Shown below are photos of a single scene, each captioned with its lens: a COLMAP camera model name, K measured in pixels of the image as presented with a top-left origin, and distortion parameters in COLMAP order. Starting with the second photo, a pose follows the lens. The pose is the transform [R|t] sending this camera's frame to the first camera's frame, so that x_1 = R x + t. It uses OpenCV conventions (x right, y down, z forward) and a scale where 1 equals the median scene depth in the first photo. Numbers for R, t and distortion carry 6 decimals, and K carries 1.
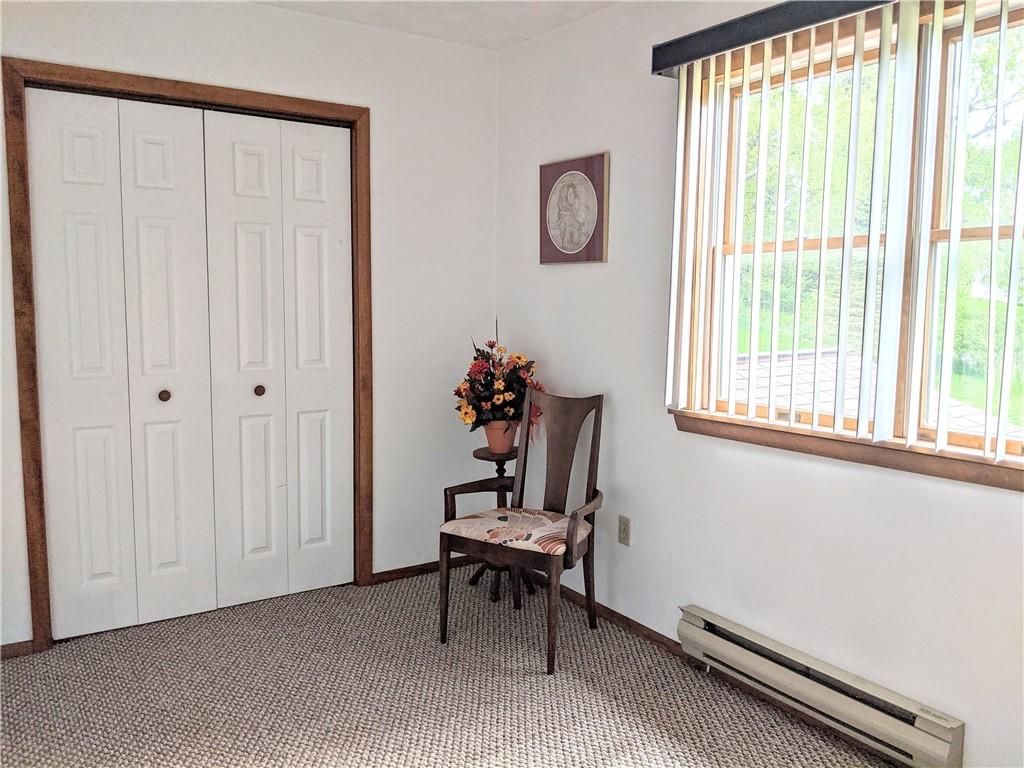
lens RADIAL K [[817.3, 0, 515.0], [0, 817.3, 383.4], [0, 0, 1]] dist [-0.002897, -0.017081]
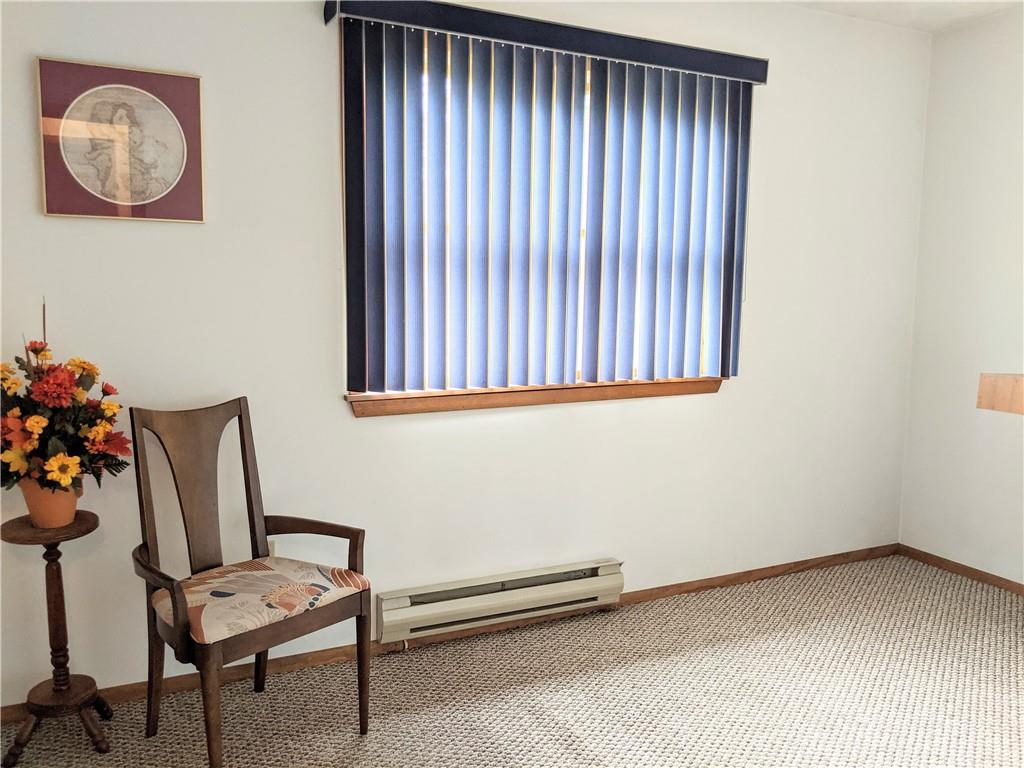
lens RADIAL K [[817.3, 0, 515.1], [0, 817.3, 384.5], [0, 0, 1]] dist [-0.002897, -0.017081]
pose [[0.120538, -0.128555, 0.984350, -0.636314], [0.088722, 0.989006, 0.118299, -0.068284], [-0.988736, 0.073074, 0.130618, 0.649153]]
